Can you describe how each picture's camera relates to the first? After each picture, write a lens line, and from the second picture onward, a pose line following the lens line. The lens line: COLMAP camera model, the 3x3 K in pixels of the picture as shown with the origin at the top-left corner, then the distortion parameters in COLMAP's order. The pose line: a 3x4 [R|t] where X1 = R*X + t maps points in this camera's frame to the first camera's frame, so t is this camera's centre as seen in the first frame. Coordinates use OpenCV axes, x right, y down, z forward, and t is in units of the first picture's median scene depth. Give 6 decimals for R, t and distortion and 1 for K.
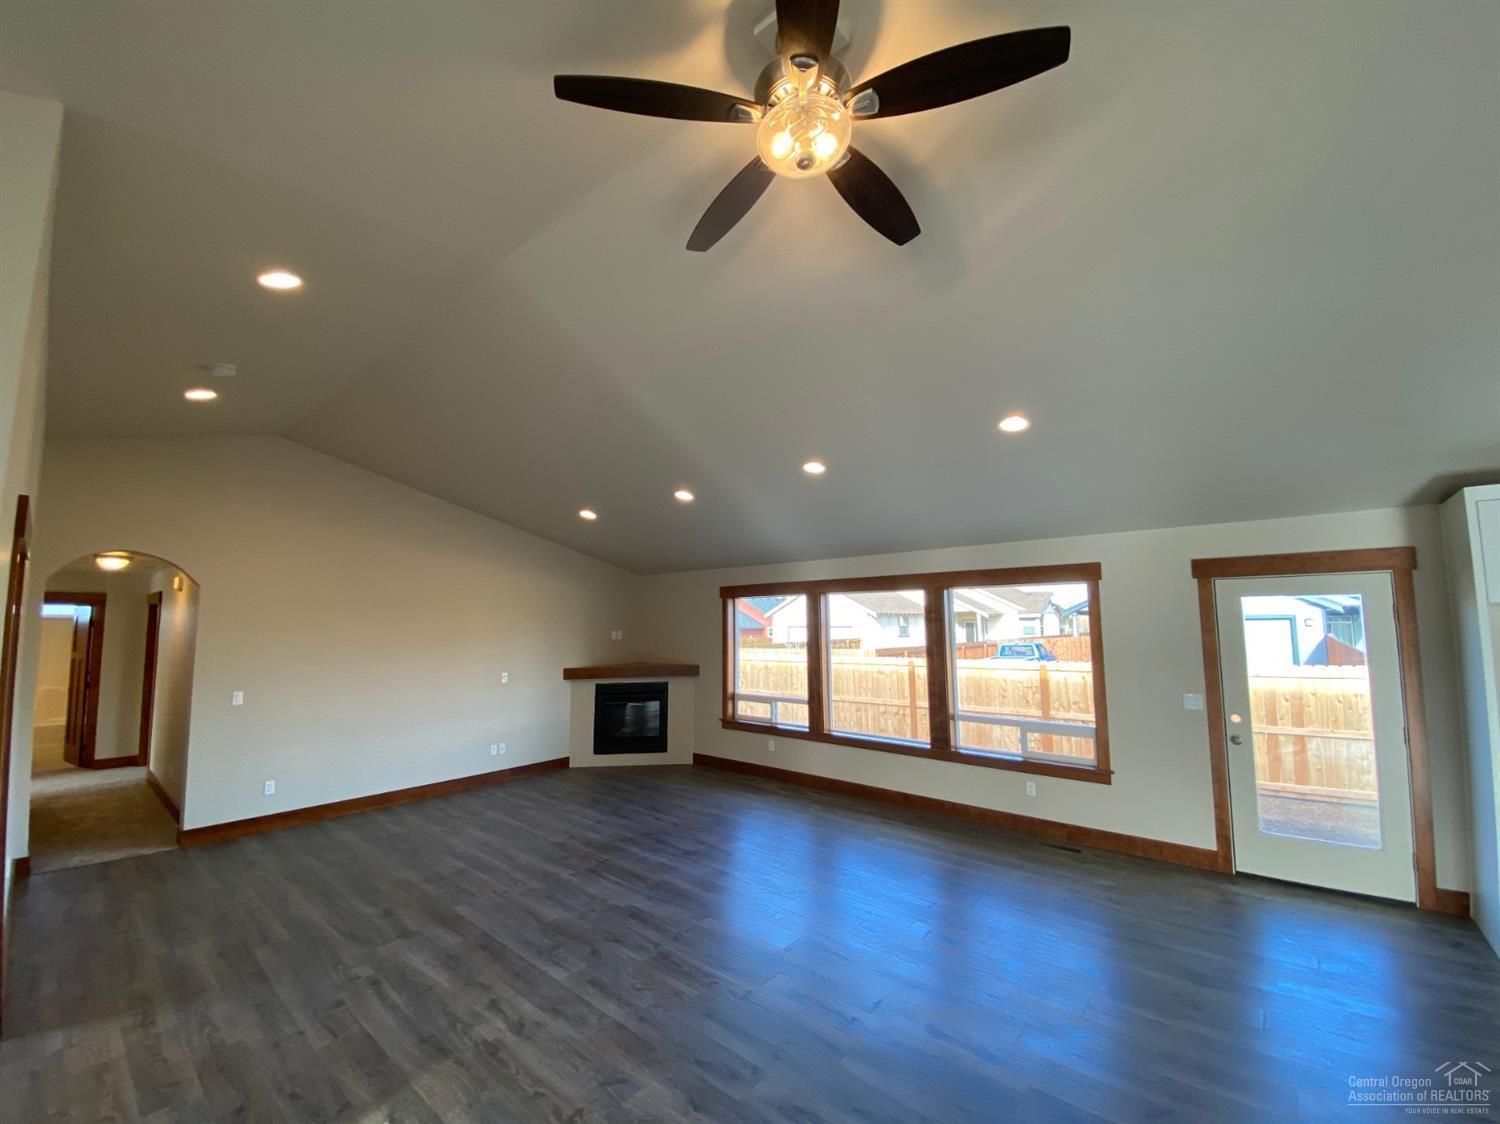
lens RADIAL K [[607.6, 0, 748.5], [0, 607.6, 566.7], [0, 0, 1]] dist [0.013232, -0.014833]
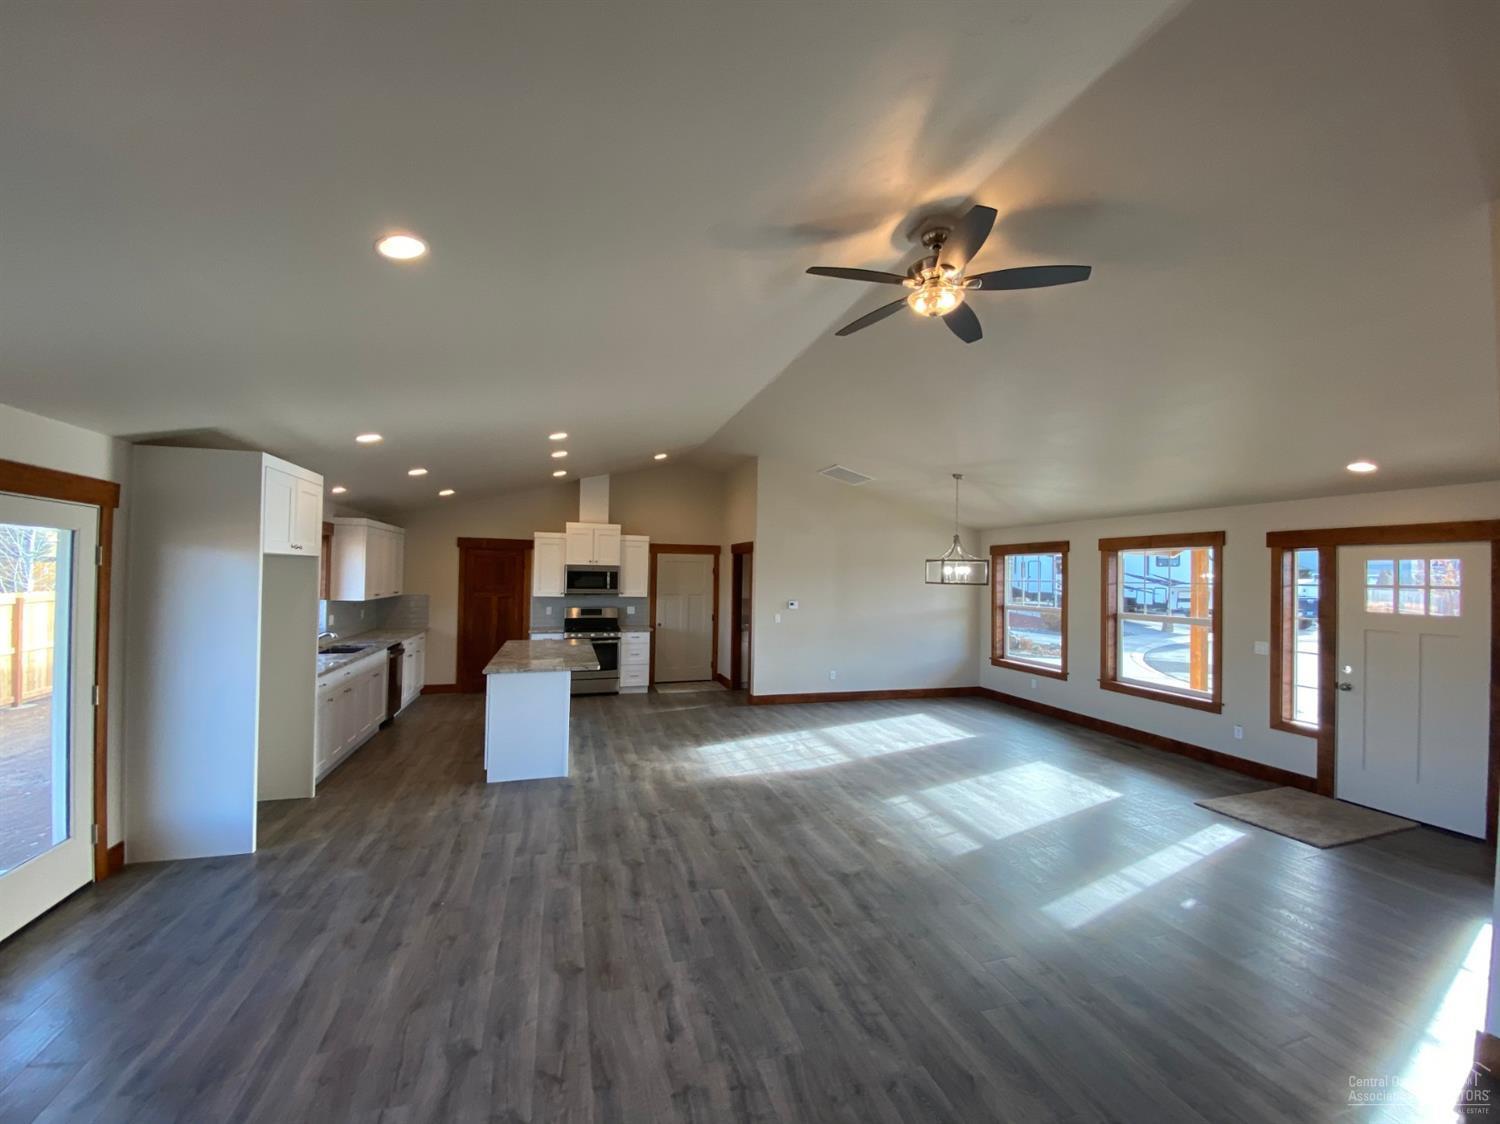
lens RADIAL K [[607.6, 0, 753.1], [0, 607.6, 561.9], [0, 0, 1]] dist [0.013232, -0.014833]
pose [[-0.844794, 0.002833, 0.535085, -0.127828], [-0.059424, 0.993304, -0.099077, 0.078674], [-0.531783, -0.115496, -0.838968, 0.828131]]
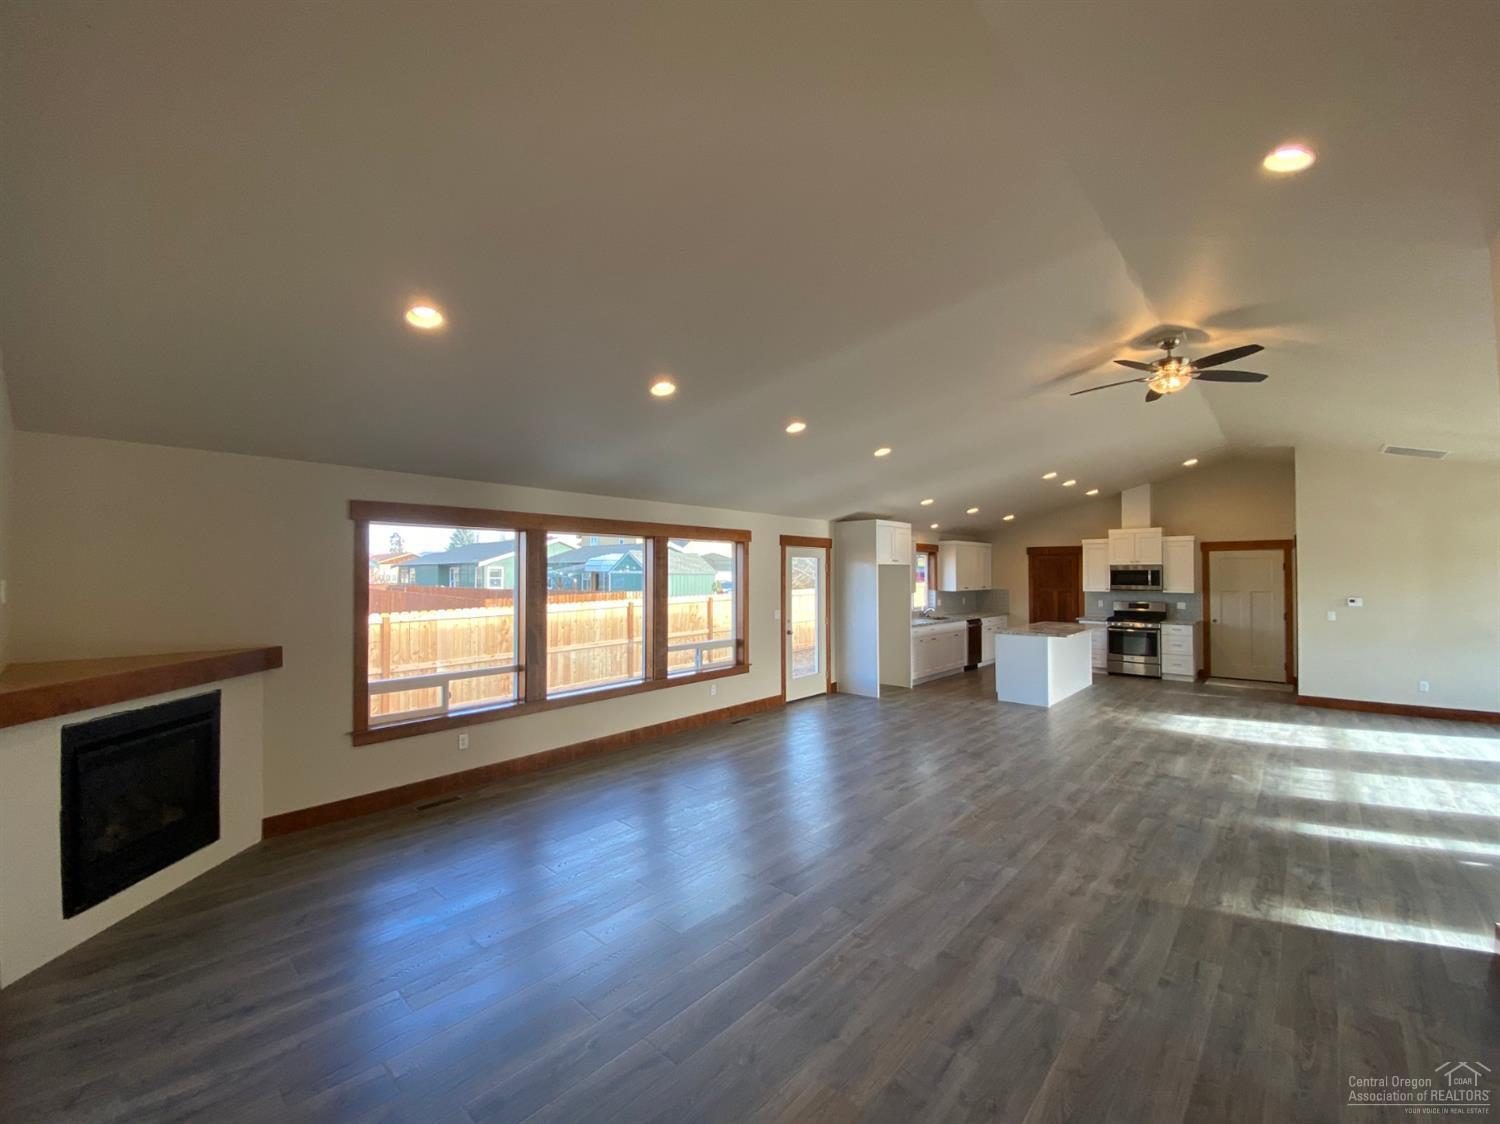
lens RADIAL K [[607.6, 0, 734.6], [0, 607.6, 568.0], [0, 0, 1]] dist [0.013232, -0.014833]
pose [[0.047228, 0.016202, 0.998753, -0.813220], [-0.089184, 0.995944, -0.011939, 0.093687], [-0.994895, -0.088509, 0.048481, 0.831496]]
